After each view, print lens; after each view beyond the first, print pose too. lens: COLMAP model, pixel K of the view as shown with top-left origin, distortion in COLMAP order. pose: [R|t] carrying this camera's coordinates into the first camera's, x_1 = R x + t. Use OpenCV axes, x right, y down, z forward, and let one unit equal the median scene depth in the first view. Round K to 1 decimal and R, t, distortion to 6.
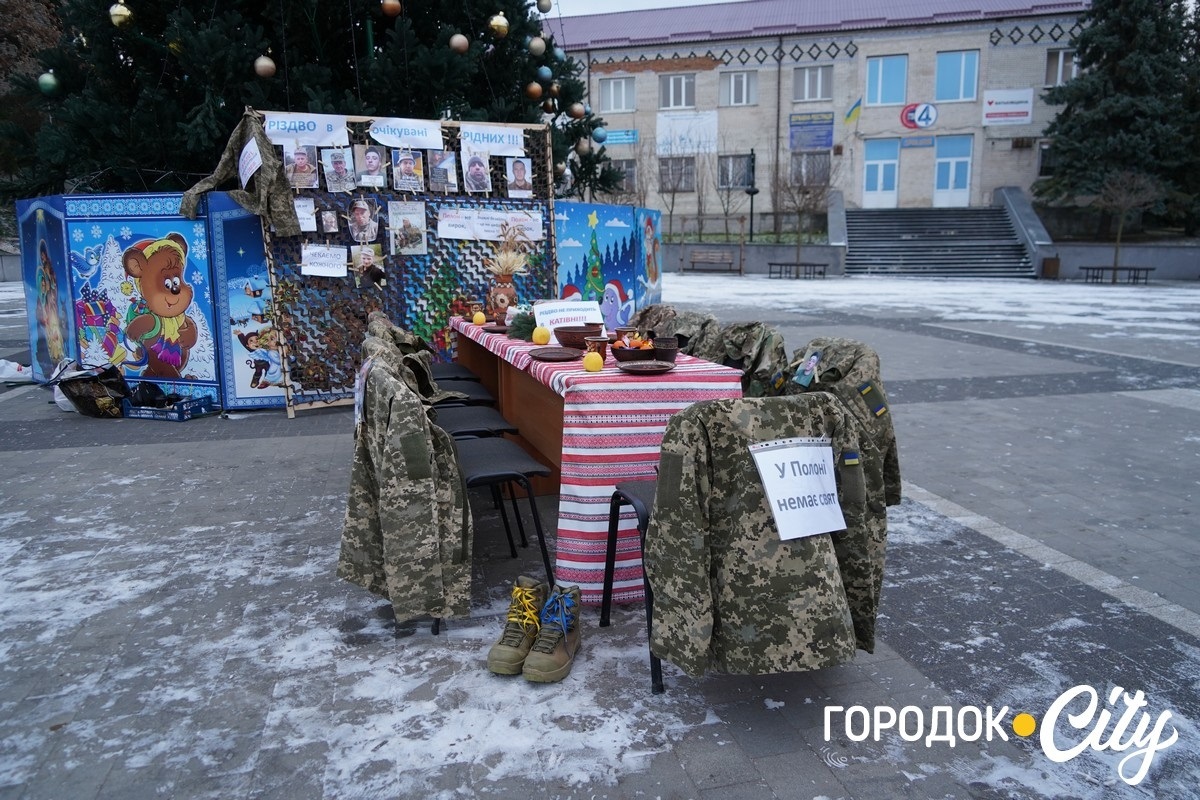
lens RADIAL K [[828.8, 0, 600.0], [0, 828.8, 400.0], [0, 0, 1]] dist [0.003547, 0.009760]
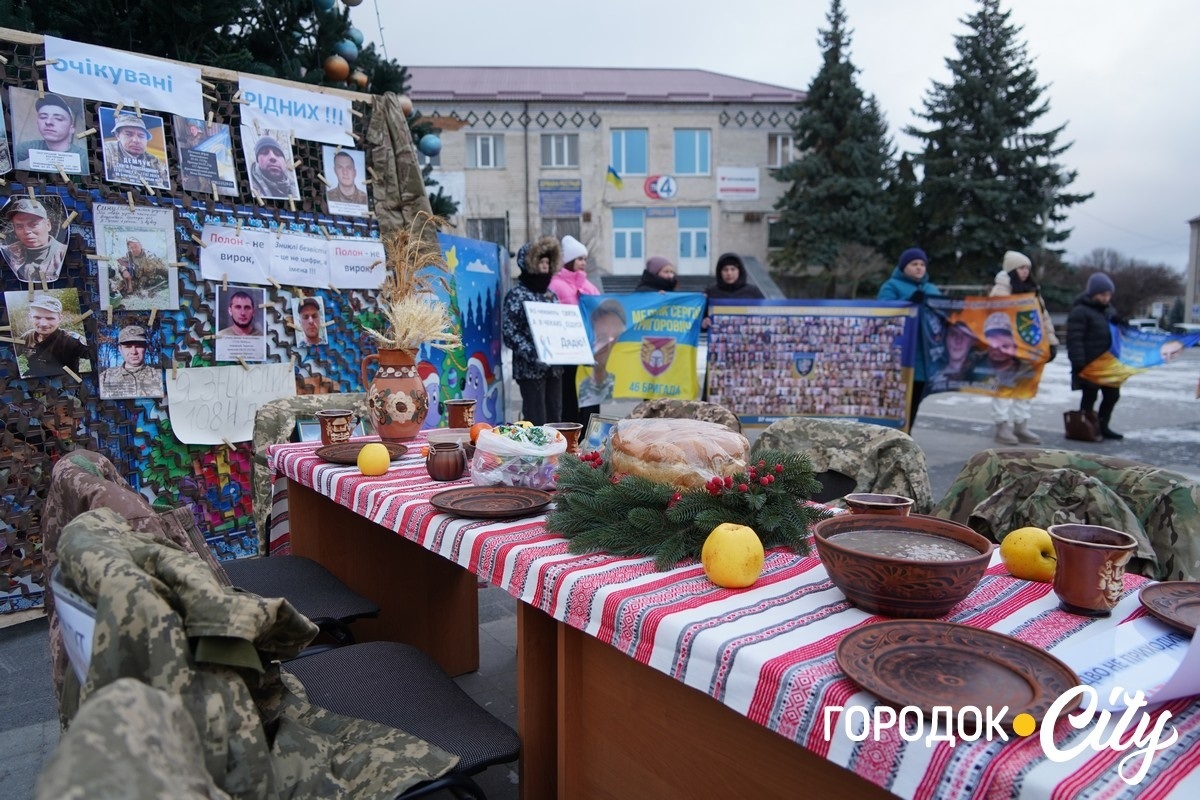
lens RADIAL K [[828.8, 0, 600.0], [0, 828.8, 400.0], [0, 0, 1]] dist [0.003547, 0.009760]
pose [[0.949497, -0.031798, 0.312161, -0.101655], [0.056279, 0.995977, -0.069730, -0.056786], [-0.308688, 0.083777, 0.947467, 0.357768]]
